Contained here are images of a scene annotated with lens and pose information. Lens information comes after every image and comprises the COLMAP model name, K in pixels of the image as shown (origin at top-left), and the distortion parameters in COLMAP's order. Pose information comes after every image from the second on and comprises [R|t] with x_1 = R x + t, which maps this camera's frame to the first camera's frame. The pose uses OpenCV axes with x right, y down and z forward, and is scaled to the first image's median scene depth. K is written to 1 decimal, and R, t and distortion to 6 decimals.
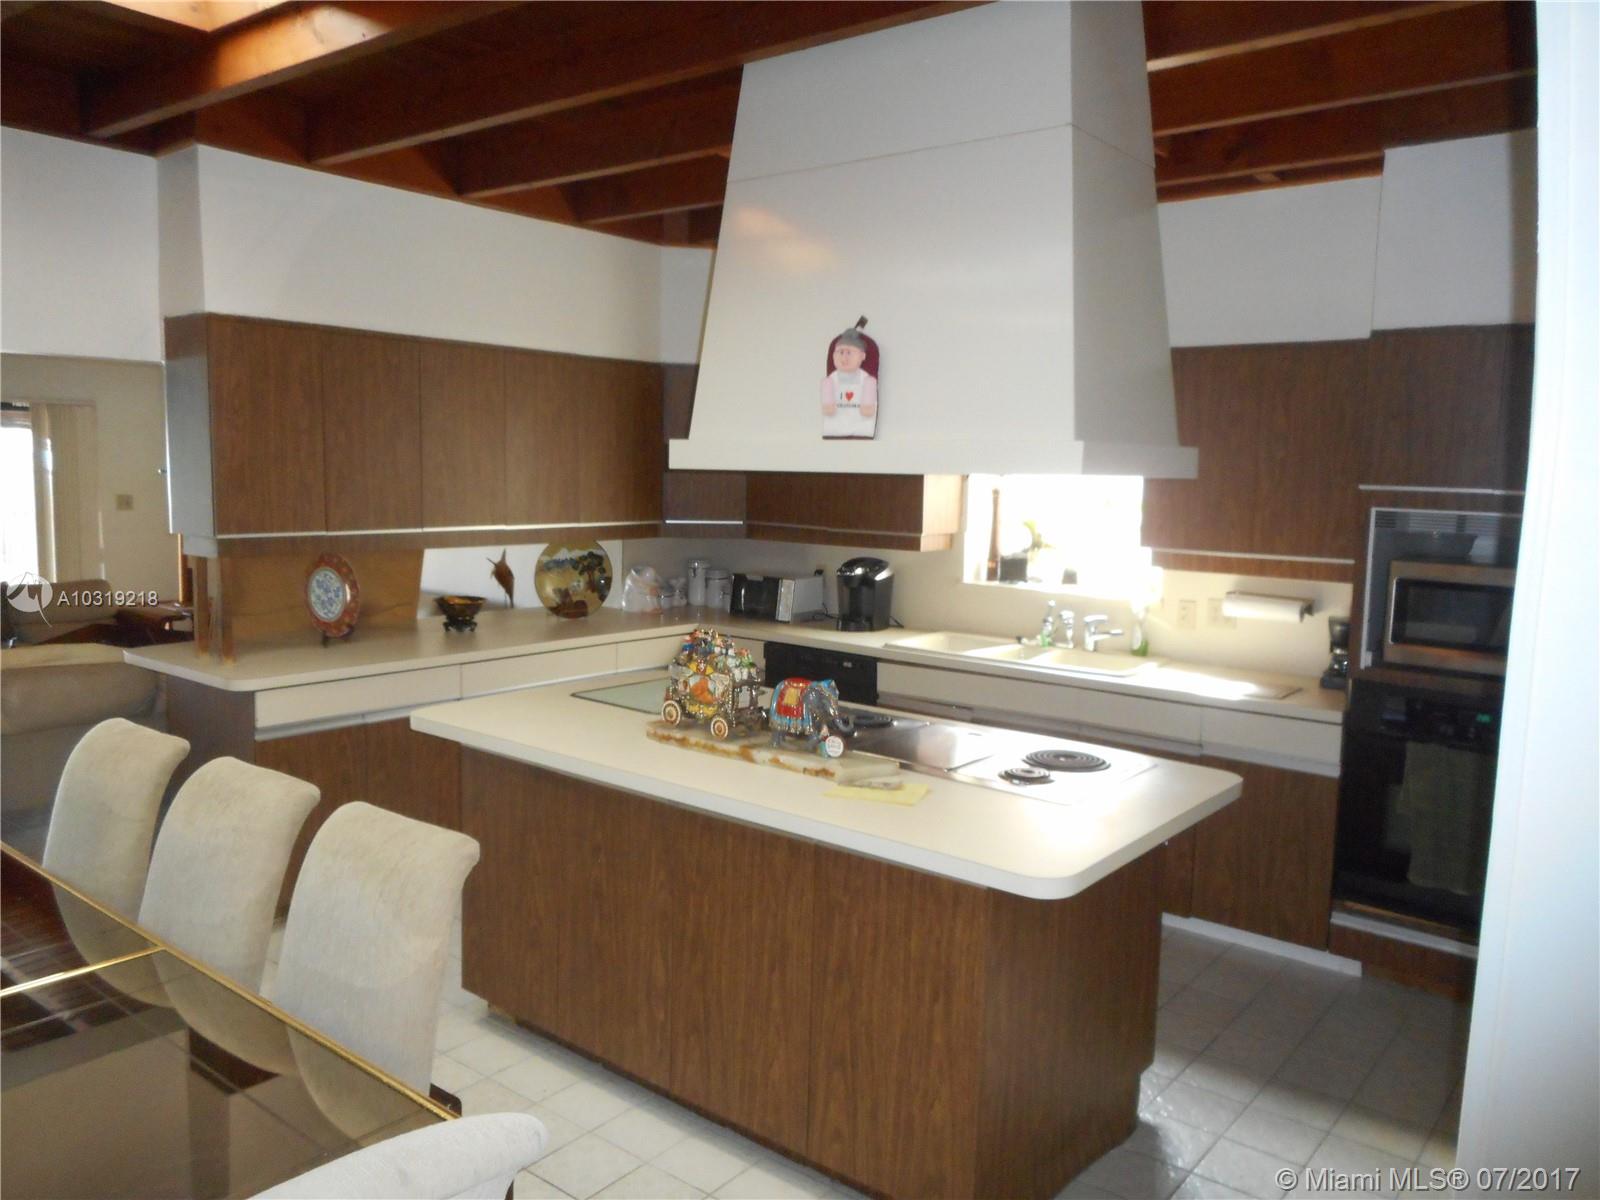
lens RADIAL K [[1207.8, 0, 800.0], [0, 1207.8, 600.0], [0, 0, 1]] dist [0.003867, -0.002287]
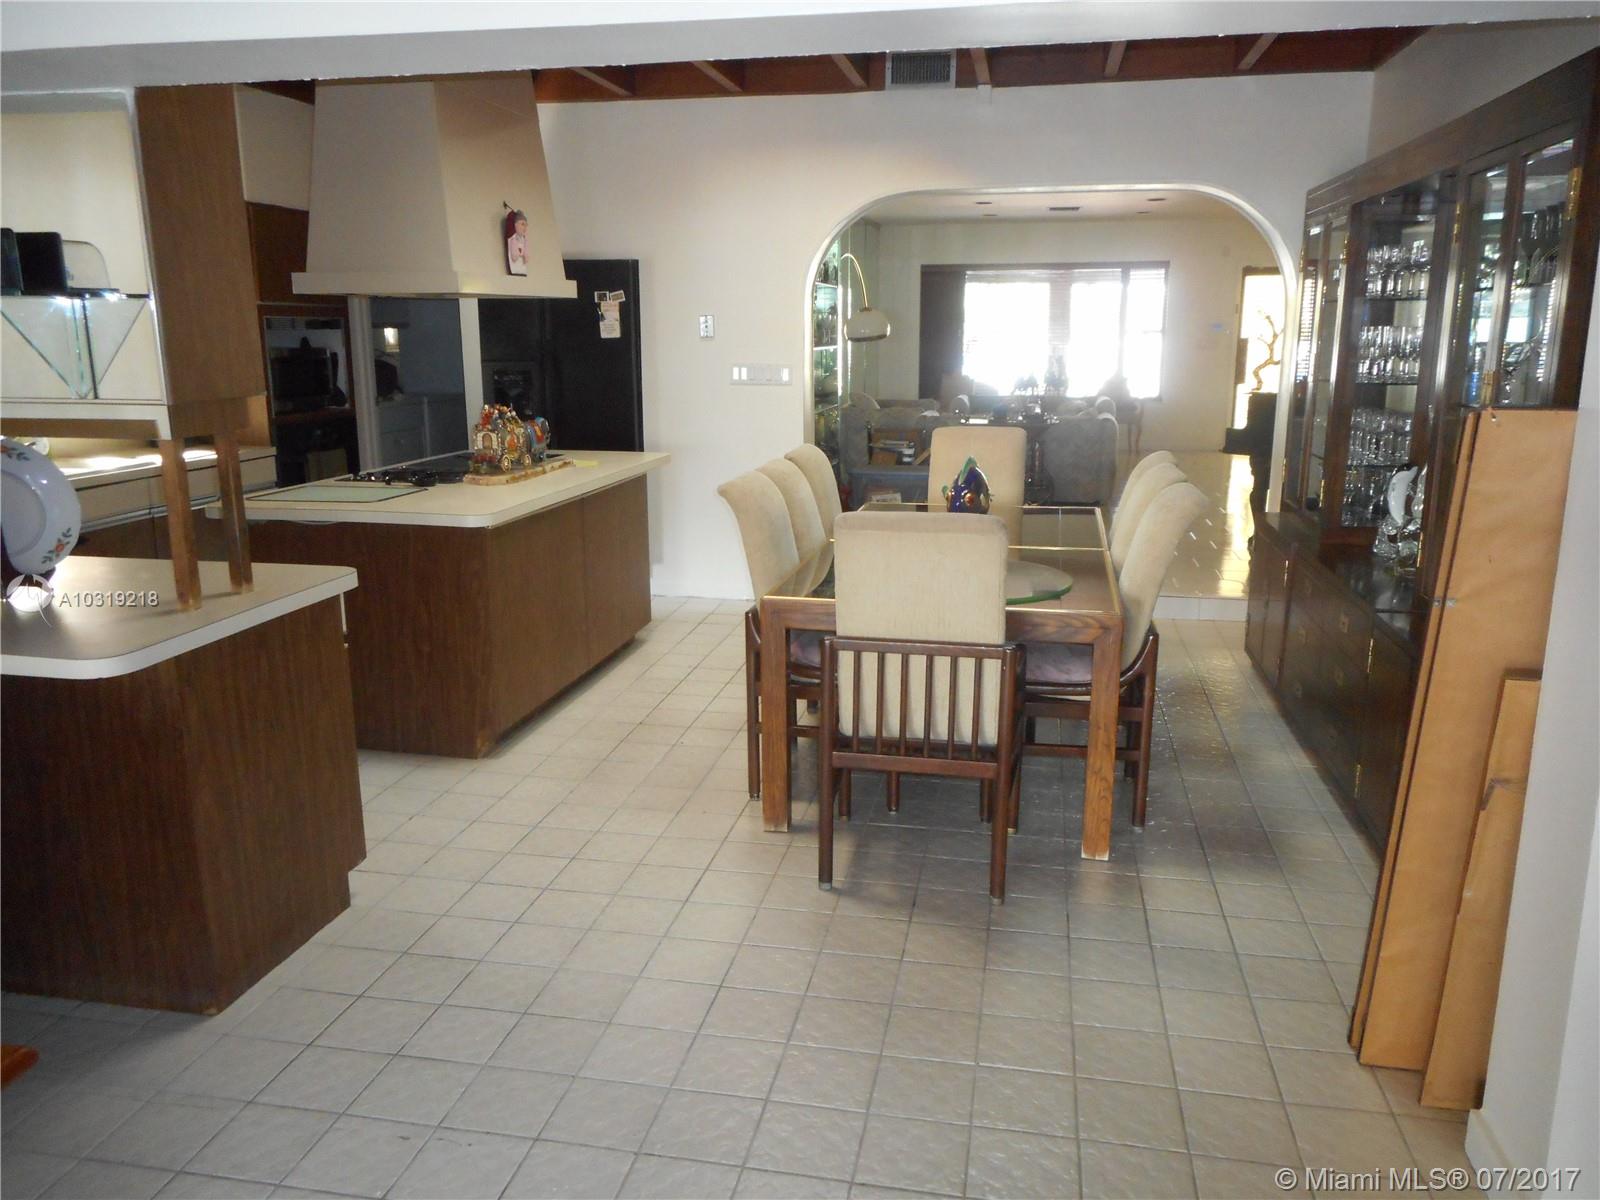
lens RADIAL K [[1207.8, 0, 800.0], [0, 1207.8, 600.0], [0, 0, 1]] dist [0.003867, -0.002287]
pose [[-0.456133, -0.221283, 0.861961, -1.309439], [0.089665, 0.952234, 0.291907, -0.121329], [-0.885383, 0.210437, -0.414504, 1.103096]]
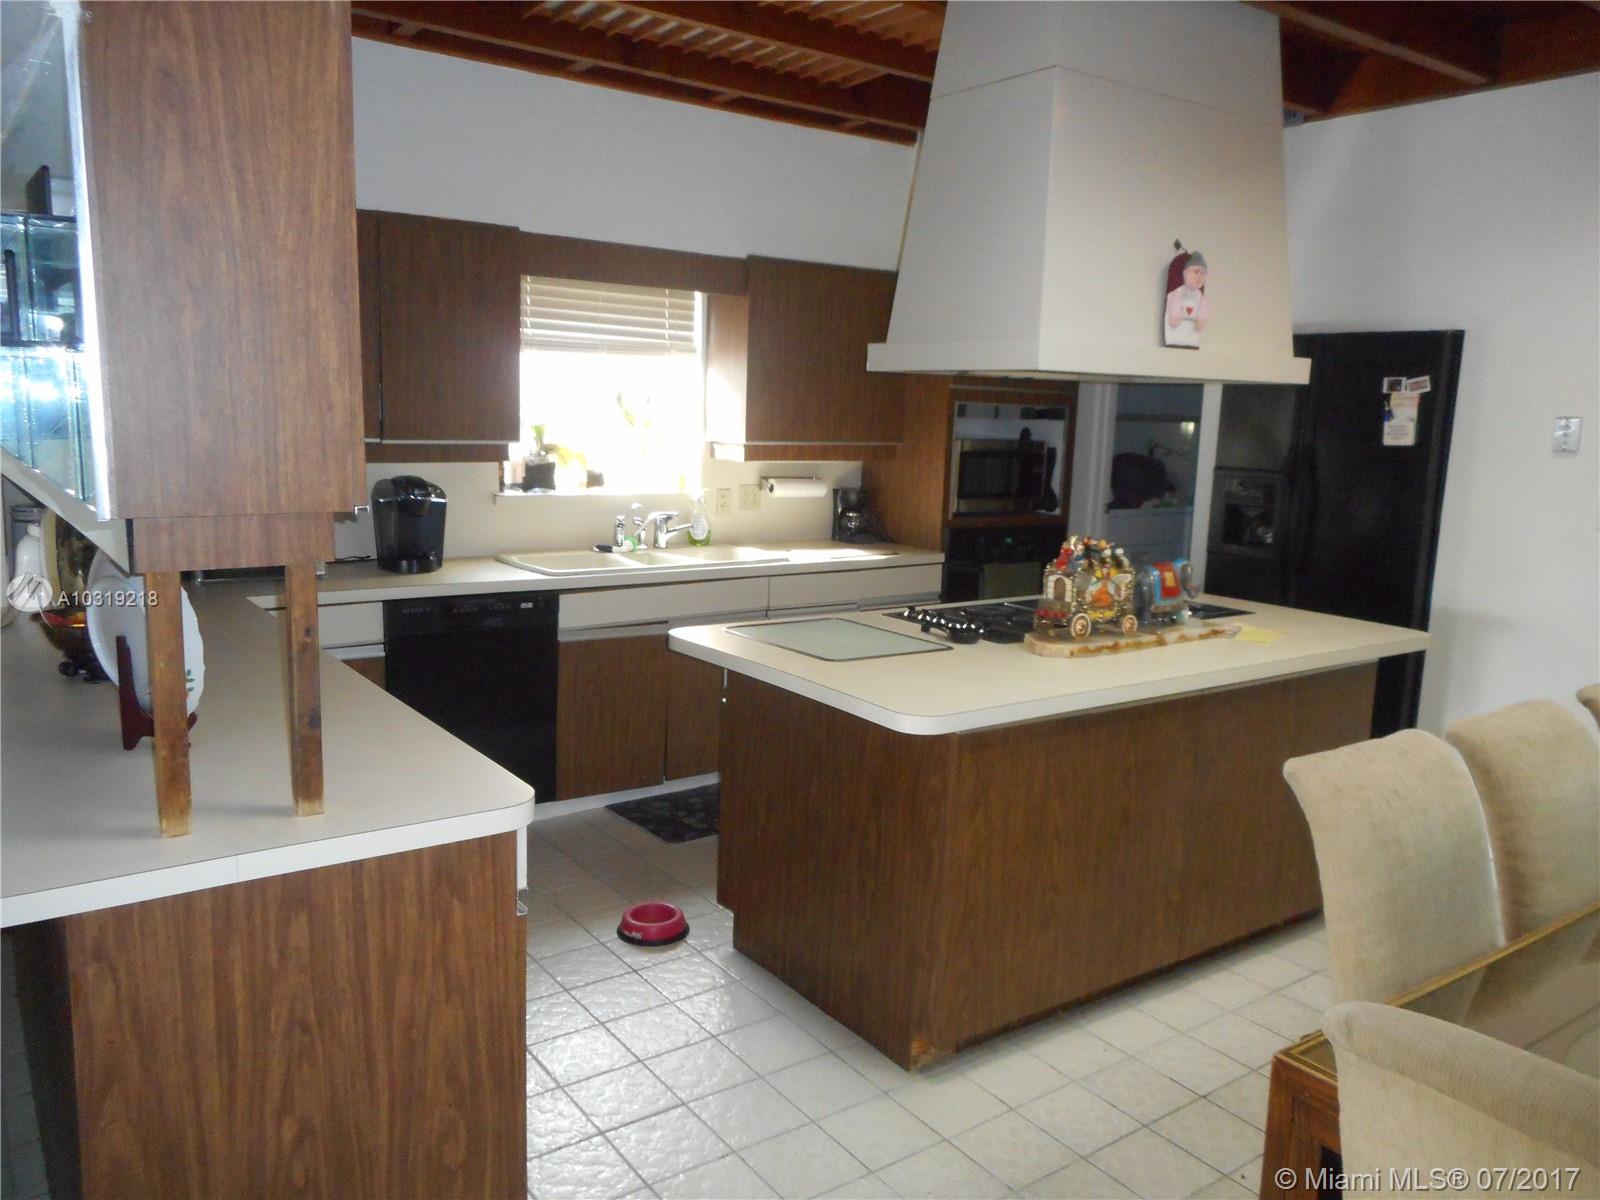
lens RADIAL K [[1207.8, 0, 800.0], [0, 1207.8, 600.0], [0, 0, 1]] dist [0.003867, -0.002287]
pose [[0.273576, -0.170678, 0.946586, -0.901979], [0.084076, 0.984607, 0.153235, -0.078985], [-0.958169, 0.037664, 0.283715, 0.780888]]
